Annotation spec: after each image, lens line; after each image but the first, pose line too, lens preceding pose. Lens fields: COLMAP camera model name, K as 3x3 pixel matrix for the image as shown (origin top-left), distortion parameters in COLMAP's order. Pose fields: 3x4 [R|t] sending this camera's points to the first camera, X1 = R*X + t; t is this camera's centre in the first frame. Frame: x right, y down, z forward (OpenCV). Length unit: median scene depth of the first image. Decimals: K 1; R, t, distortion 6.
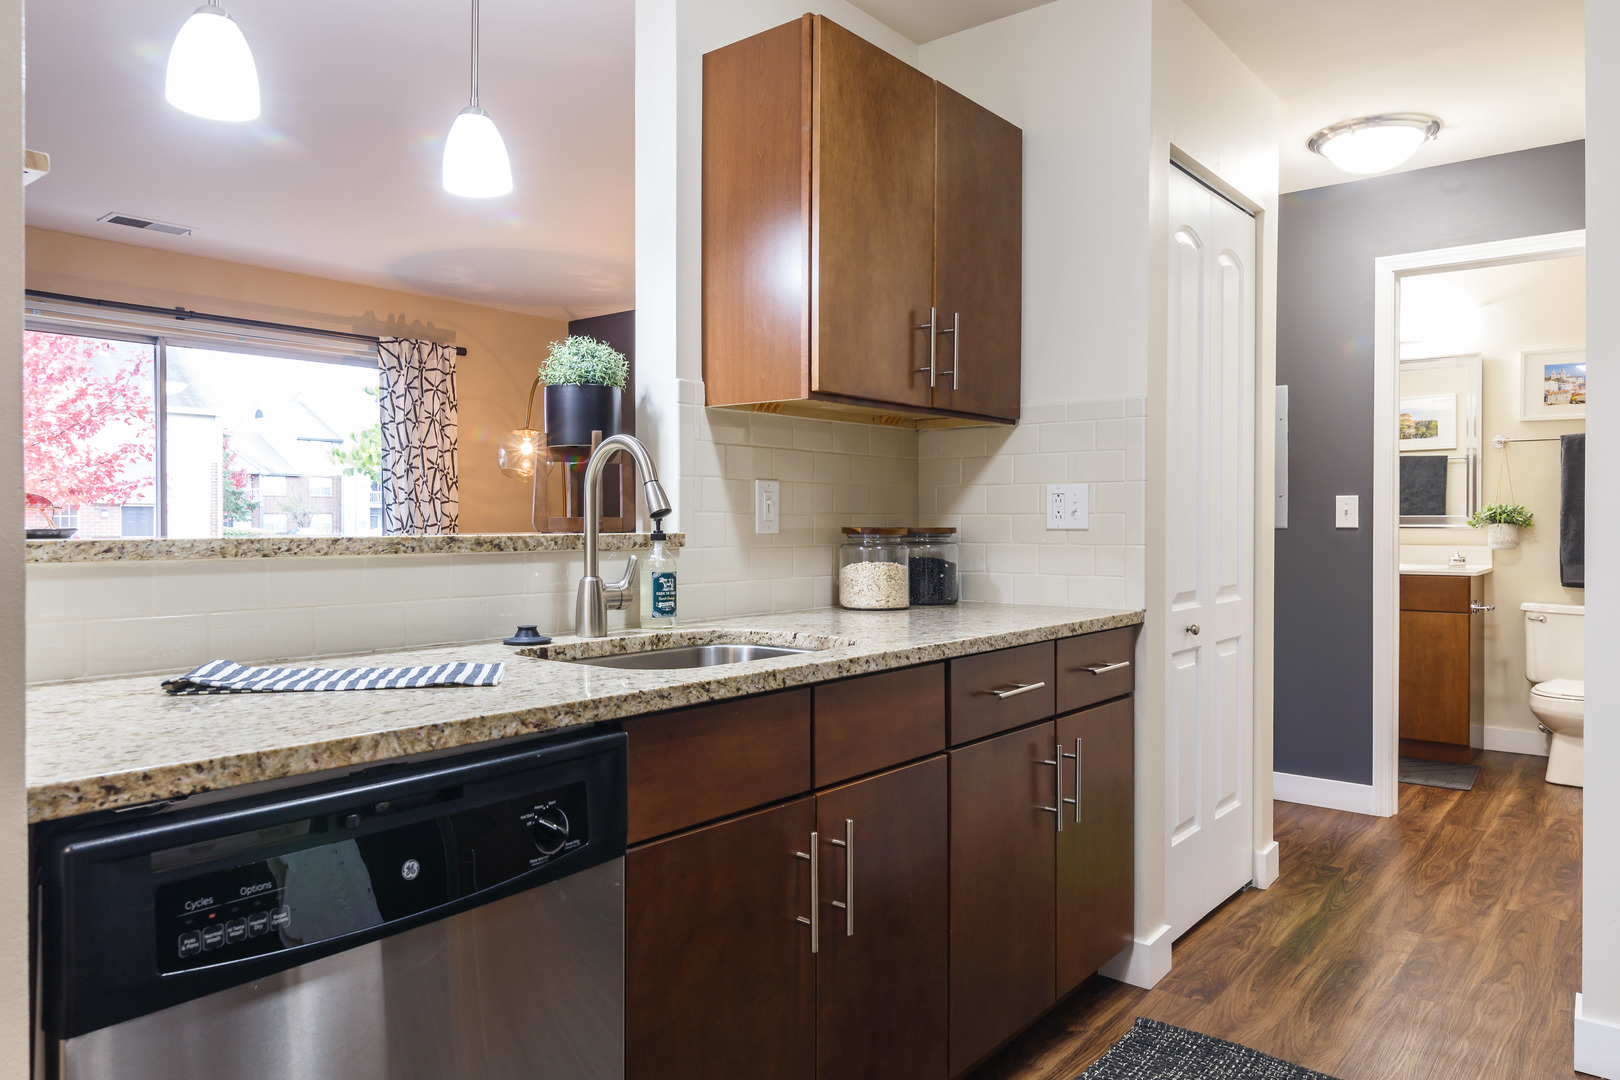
lens RADIAL K [[1102.3, 0, 805.8], [0, 1102.3, 527.2], [0, 0, 1]] dist [0.006974, -0.001937]
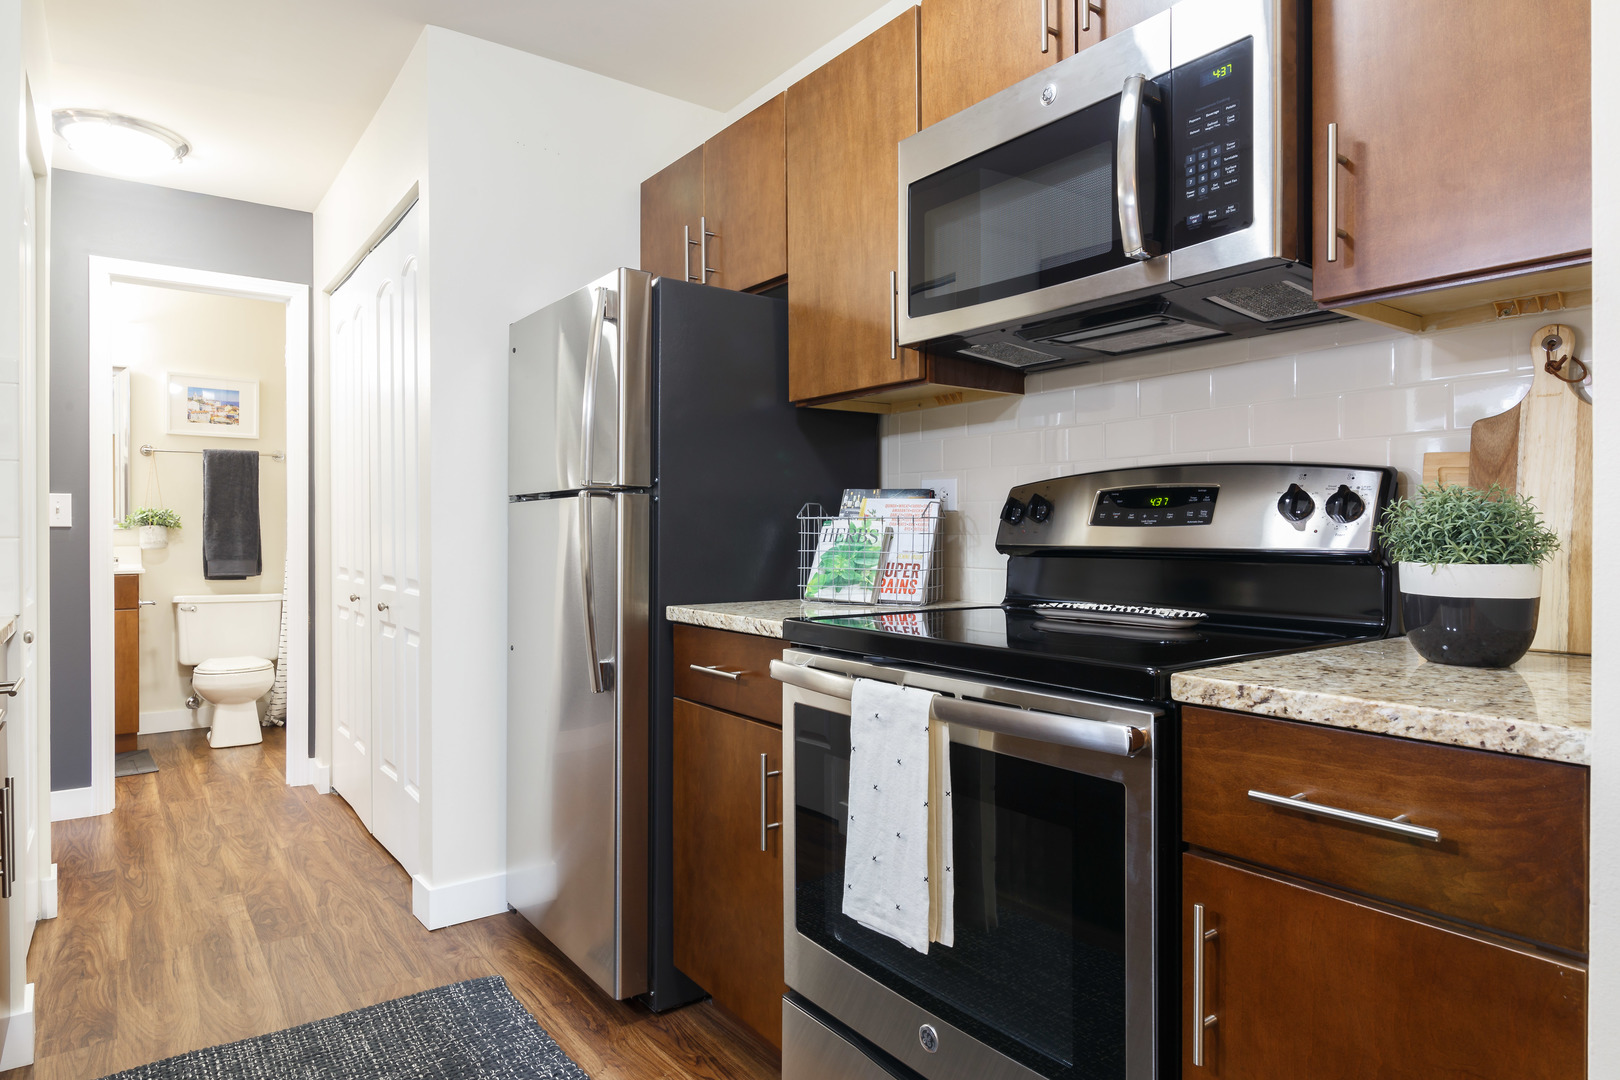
lens RADIAL K [[971.8, 0, 806.9], [0, 971.8, 538.2], [0, 0, 1]] dist [0.001779, 0.001452]
pose [[0.262908, -0.016830, 0.964674, -0.202175], [0.019166, 0.999742, 0.012219, 0.015183], [-0.964631, 0.015277, 0.263162, 0.183797]]
